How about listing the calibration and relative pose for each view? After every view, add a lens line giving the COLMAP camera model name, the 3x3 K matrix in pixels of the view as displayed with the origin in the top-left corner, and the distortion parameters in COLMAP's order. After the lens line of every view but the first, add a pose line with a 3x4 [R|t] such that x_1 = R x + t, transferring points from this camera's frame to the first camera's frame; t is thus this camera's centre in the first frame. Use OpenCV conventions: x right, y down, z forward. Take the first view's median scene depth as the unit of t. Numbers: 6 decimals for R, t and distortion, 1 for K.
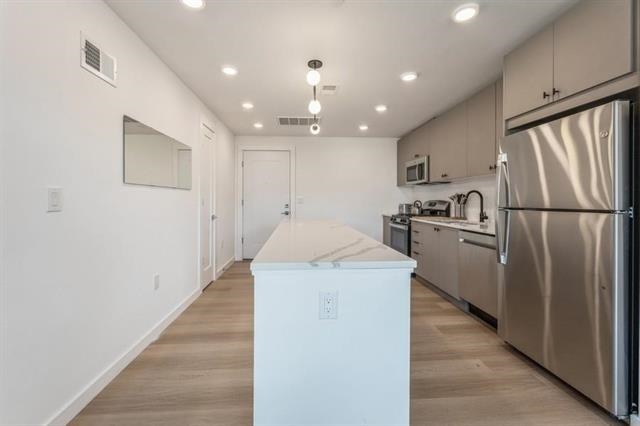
lens RADIAL K [[265.8, 0, 313.0], [0, 265.8, 201.0], [0, 0, 1]] dist [0.000049, 0.001231]
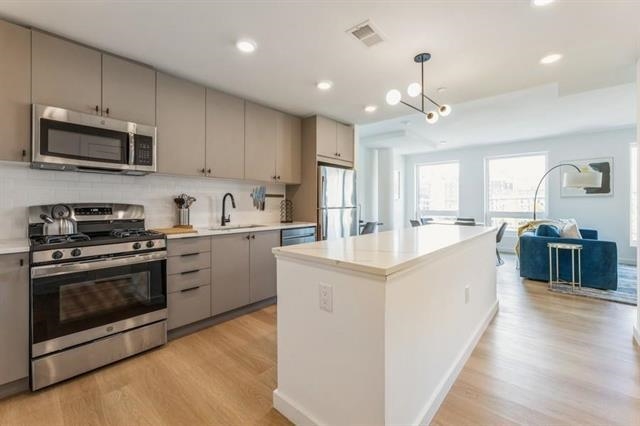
lens RADIAL K [[265.8, 0, 320.9], [0, 265.8, 206.0], [0, 0, 1]] dist [0.000049, 0.001231]
pose [[-0.695034, -0.005639, 0.718955, -0.259174], [0.001573, 0.999955, 0.009364, -0.002005], [-0.718975, 0.007639, -0.694994, 1.181498]]
